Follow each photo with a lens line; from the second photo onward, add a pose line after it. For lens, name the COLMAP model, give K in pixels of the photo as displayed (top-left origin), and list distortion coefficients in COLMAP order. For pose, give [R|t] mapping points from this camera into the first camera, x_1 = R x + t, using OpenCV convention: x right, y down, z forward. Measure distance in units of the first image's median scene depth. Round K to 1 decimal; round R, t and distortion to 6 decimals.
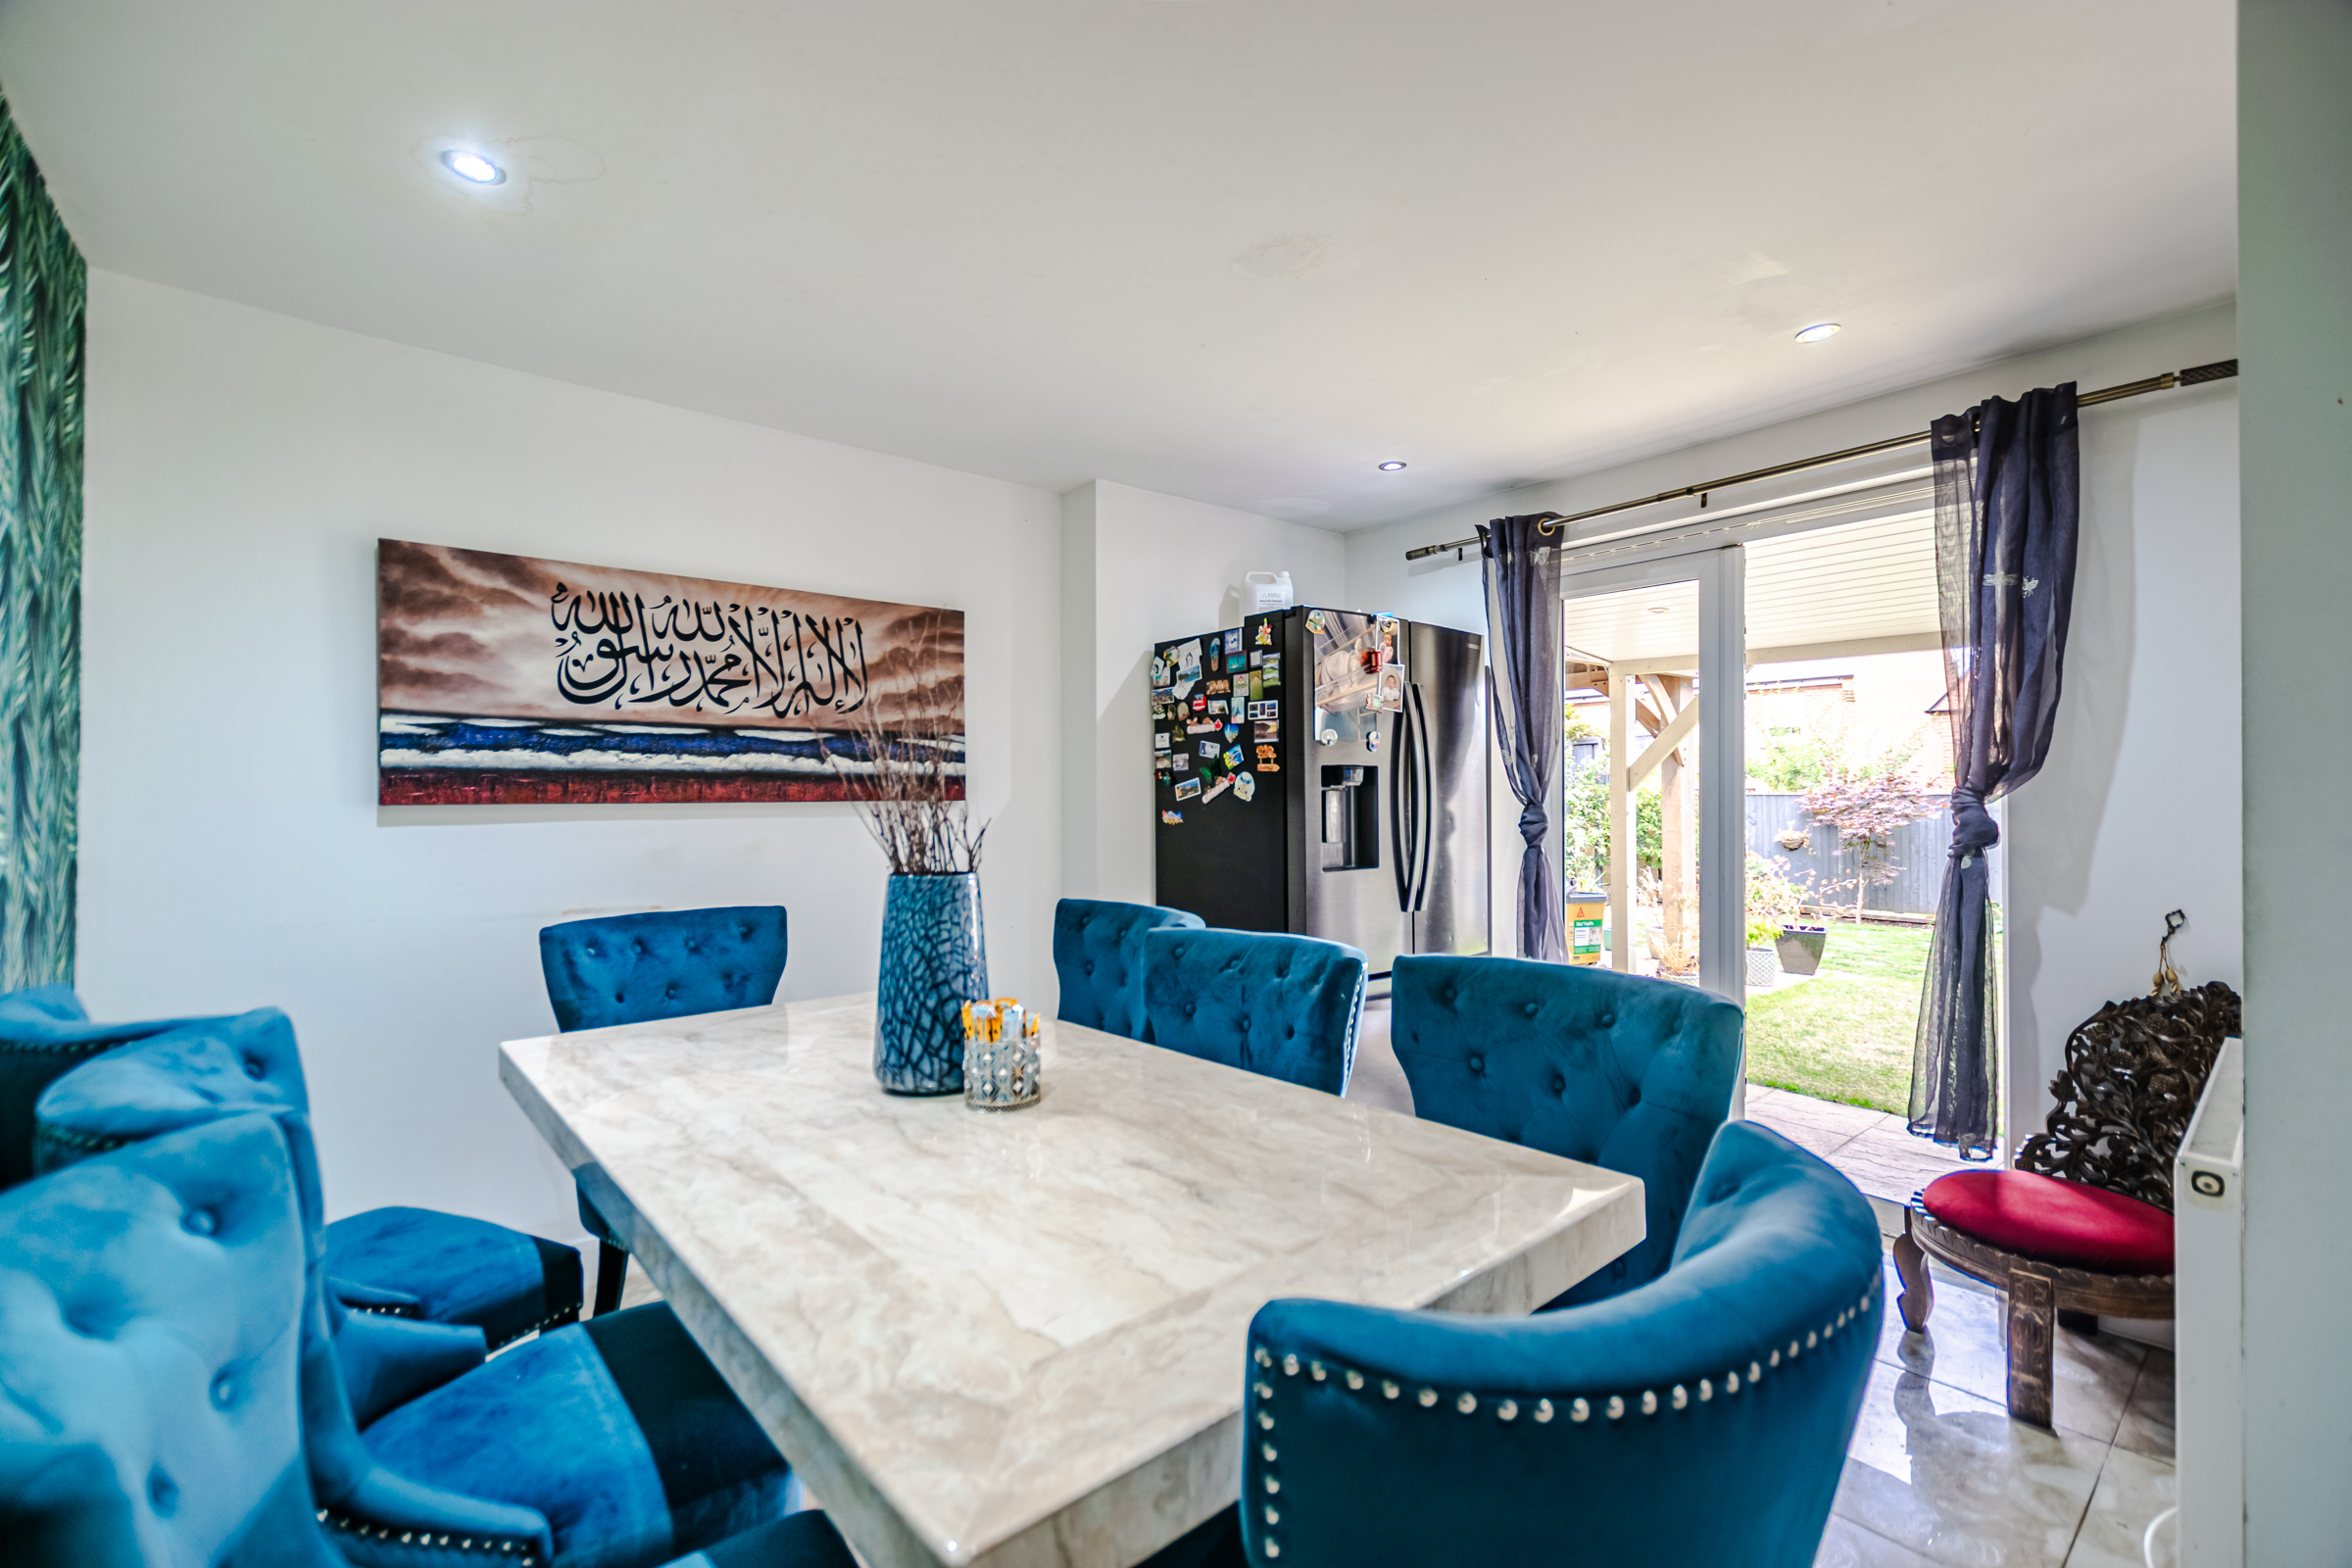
lens RADIAL K [[1015.6, 0, 1188.2], [0, 1015.6, 787.6], [0, 0, 1]] dist [0.002149, -0.000113]
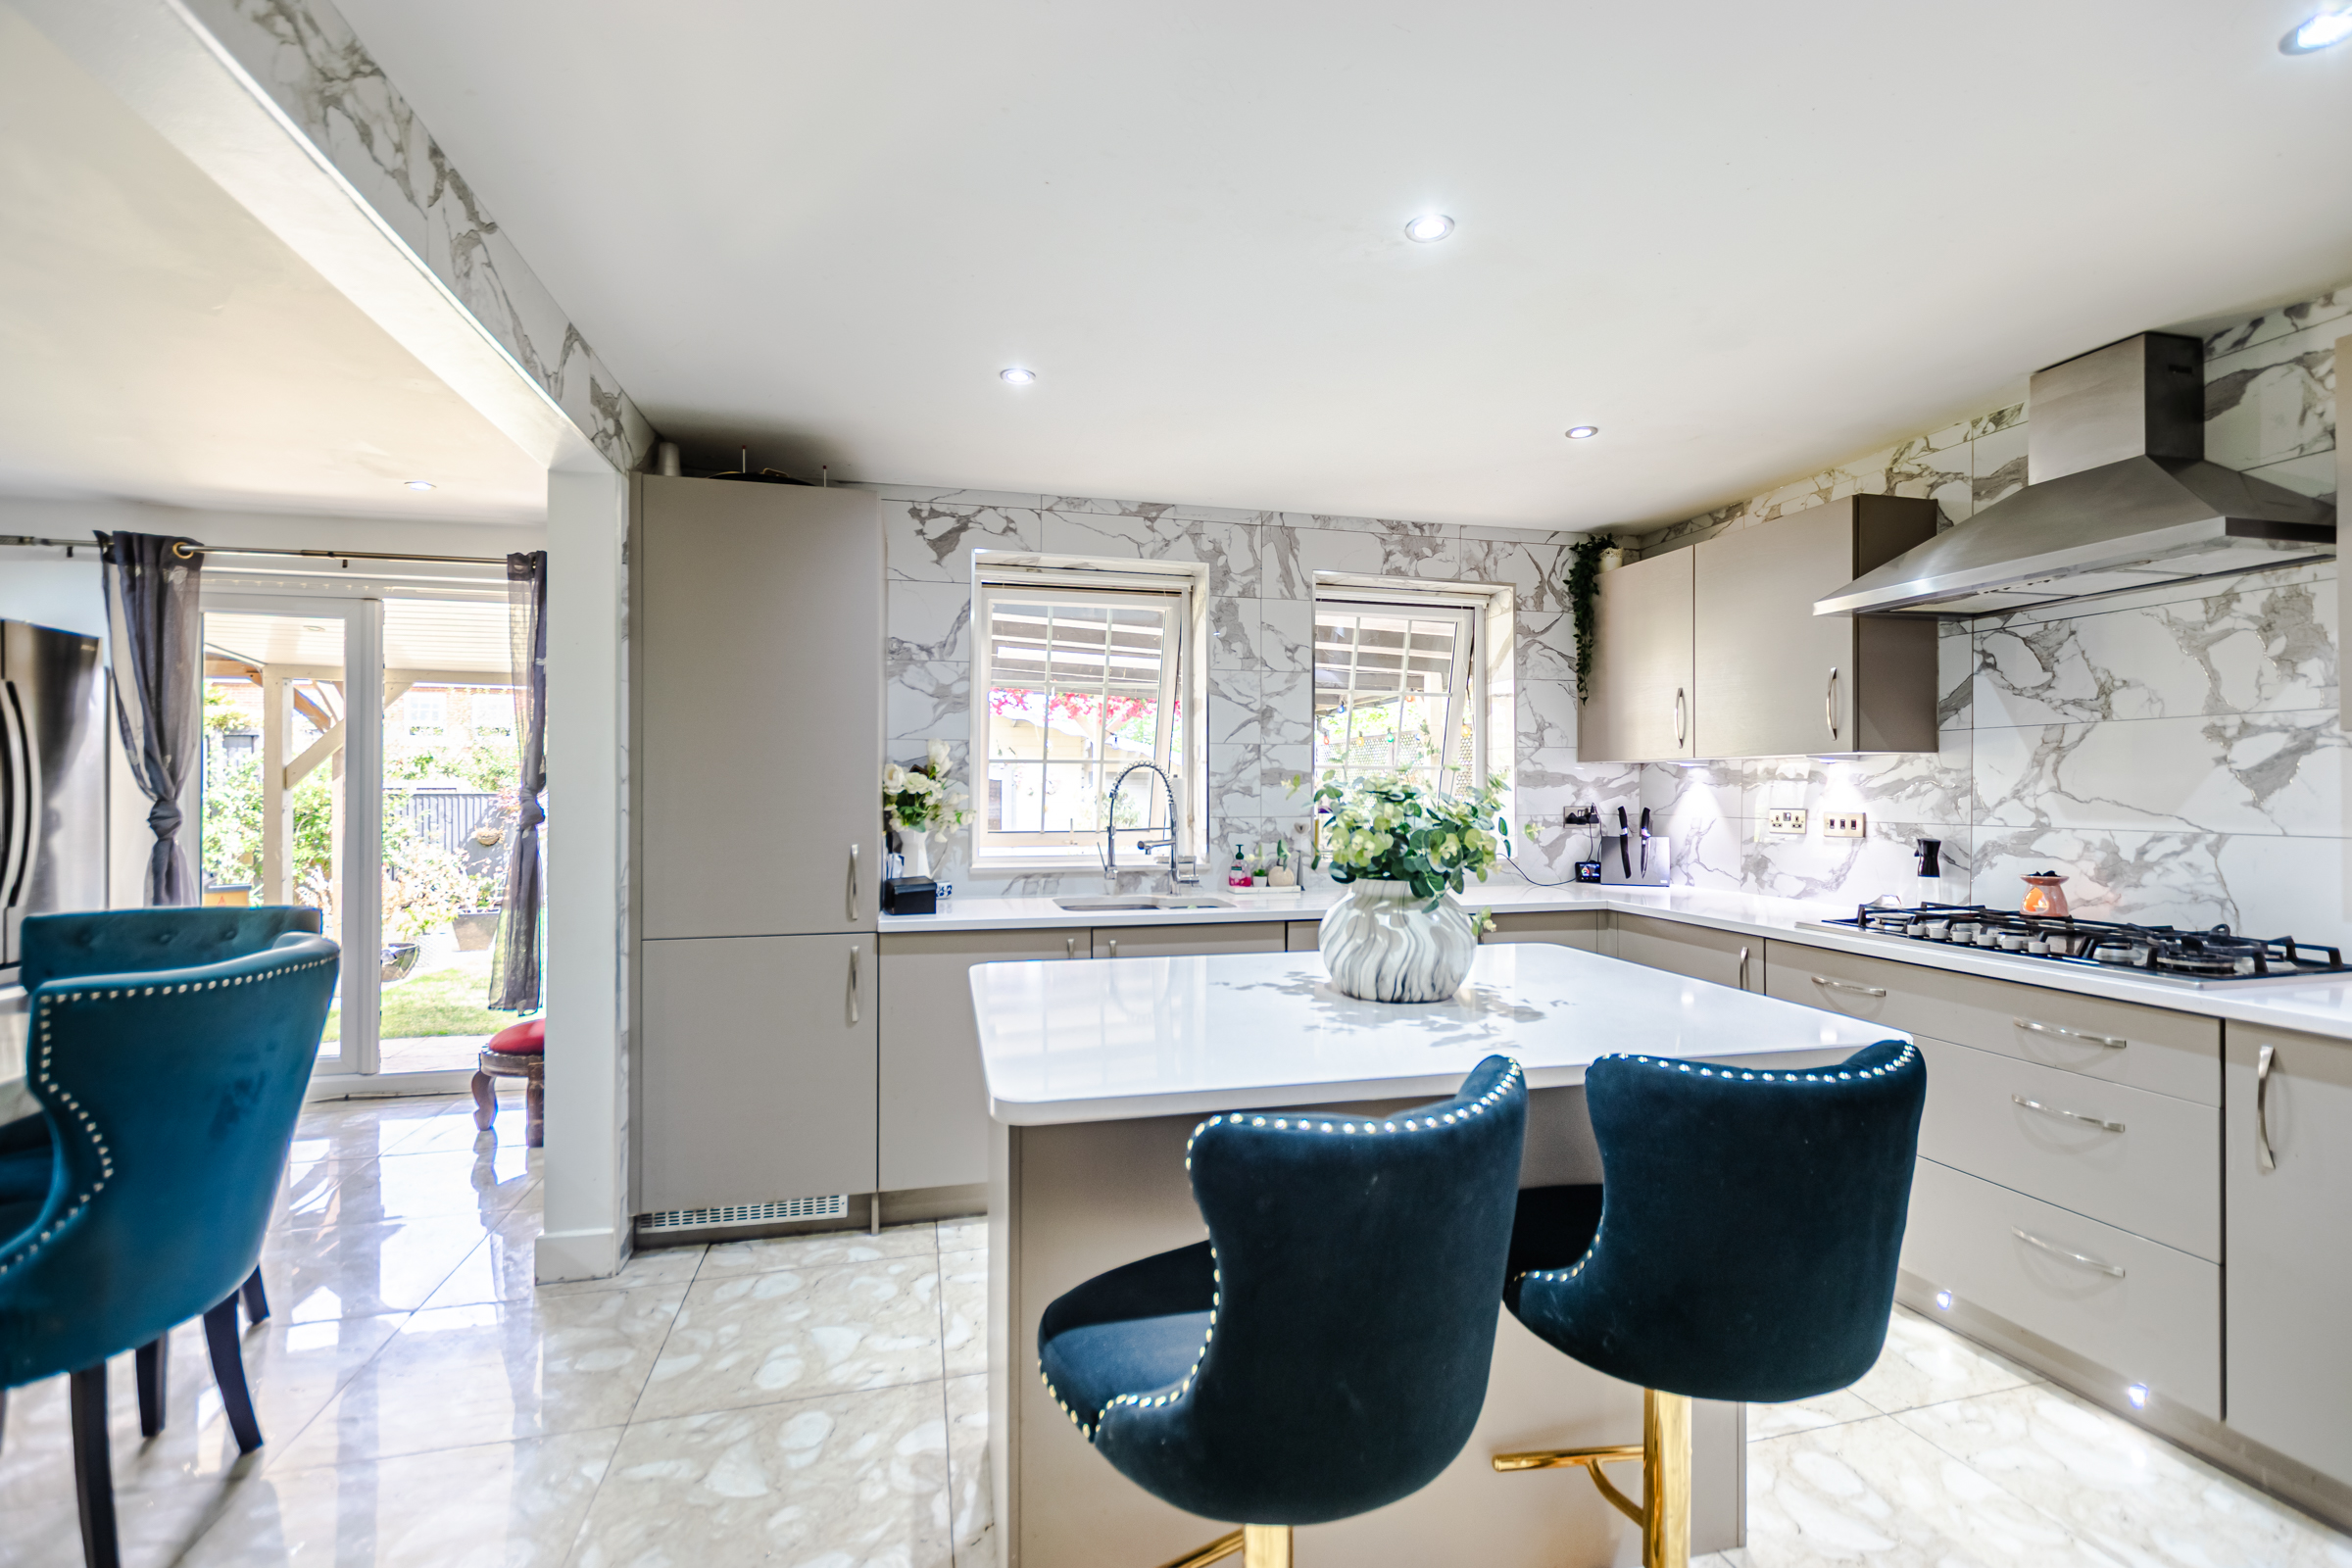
lens RADIAL K [[1015.6, 0, 1173.6], [0, 1015.6, 783.1], [0, 0, 1]] dist [0.002149, -0.000113]
pose [[0.442561, 0.008542, 0.896698, -0.160431], [-0.004569, 0.999963, -0.007270, 0.000668], [-0.896727, -0.000880, 0.442584, -0.453549]]
